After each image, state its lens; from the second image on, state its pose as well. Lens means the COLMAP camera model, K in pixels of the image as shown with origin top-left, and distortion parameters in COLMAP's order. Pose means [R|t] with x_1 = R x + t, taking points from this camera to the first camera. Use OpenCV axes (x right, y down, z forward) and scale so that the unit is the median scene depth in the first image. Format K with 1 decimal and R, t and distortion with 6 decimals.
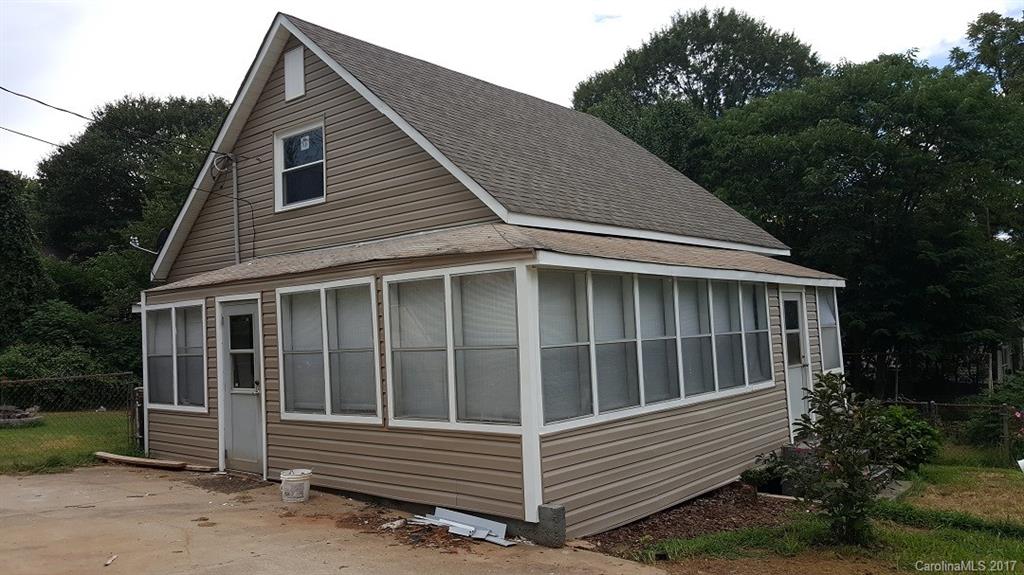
lens RADIAL K [[774.0, 0, 509.8], [0, 774.0, 289.1], [0, 0, 1]] dist [0.044986, -0.031708]
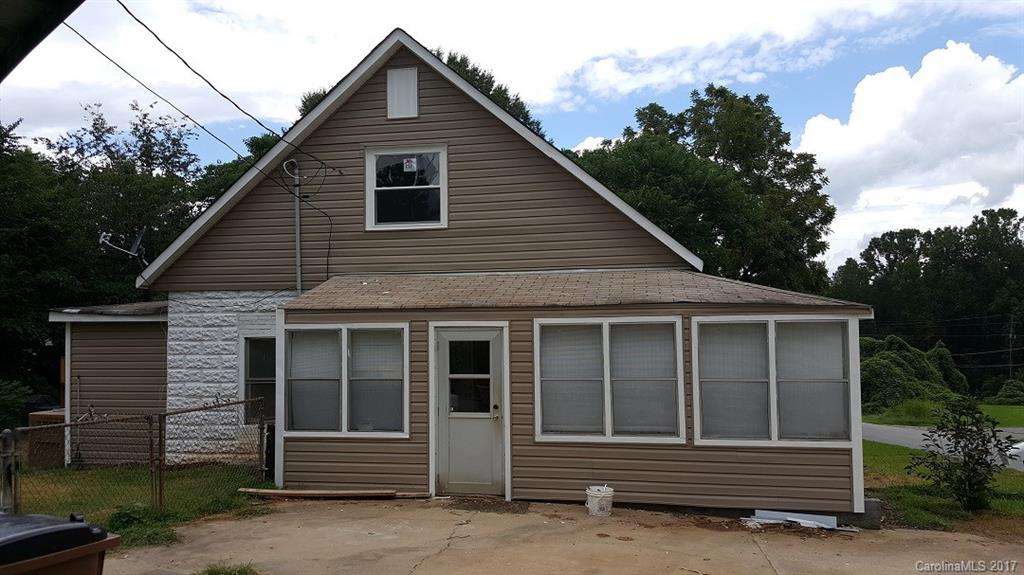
lens RADIAL K [[774.0, 0, 502.4], [0, 774.0, 318.8], [0, 0, 1]] dist [0.044986, -0.031708]
pose [[0.876597, 0.047529, 0.478873, -0.829980], [-0.055258, 0.998470, 0.002052, -0.000304], [-0.478043, -0.028260, 0.877882, 0.093311]]
